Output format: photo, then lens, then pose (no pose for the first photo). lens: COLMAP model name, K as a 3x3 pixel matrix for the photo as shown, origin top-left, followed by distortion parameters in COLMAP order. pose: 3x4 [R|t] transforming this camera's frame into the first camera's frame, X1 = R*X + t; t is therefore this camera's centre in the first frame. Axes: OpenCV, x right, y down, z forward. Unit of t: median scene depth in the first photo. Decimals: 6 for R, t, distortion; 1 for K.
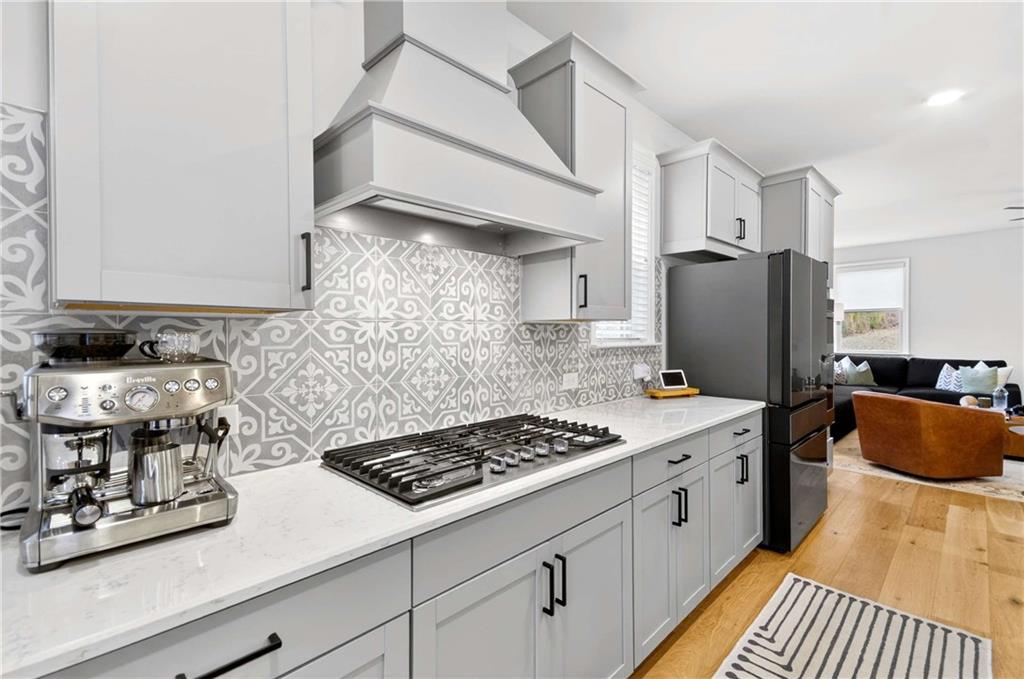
lens RADIAL K [[462.3, 0, 512.0], [0, 462.3, 339.5], [0, 0, 1]] dist [0.023789, -0.000205]
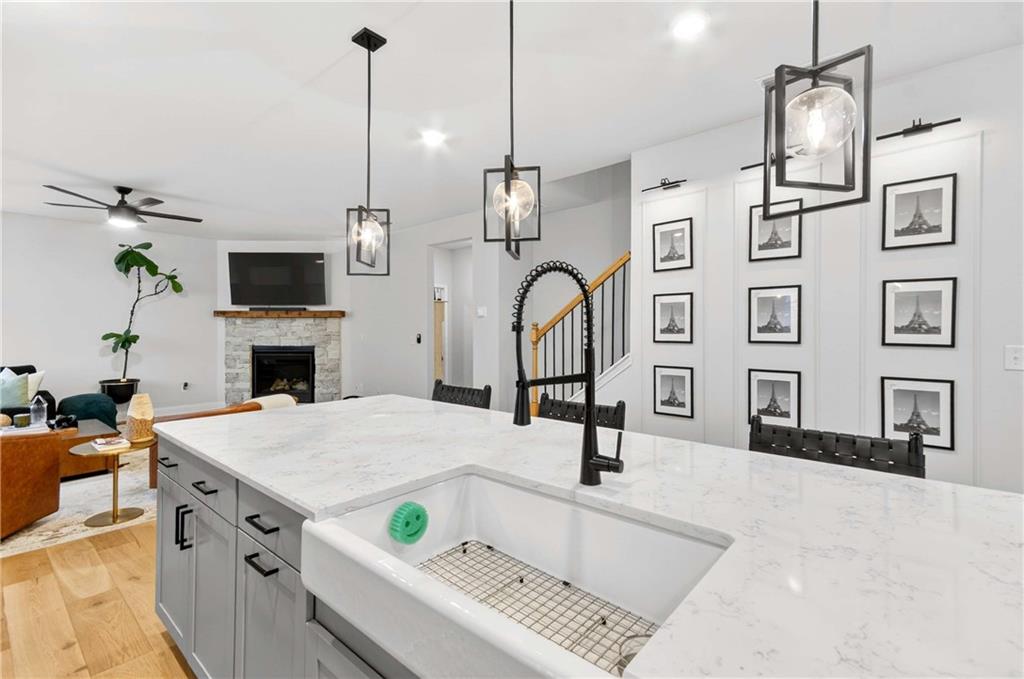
lens RADIAL K [[446.9, 0, 512.0], [0, 446.9, 339.5], [0, 0, 1]] dist [0.011372, -0.000261]
pose [[-0.090444, -0.014719, 0.995793, 0.418539], [0.014424, 0.999767, 0.016088, -0.009637], [-0.995797, 0.015818, -0.090211, 0.622897]]
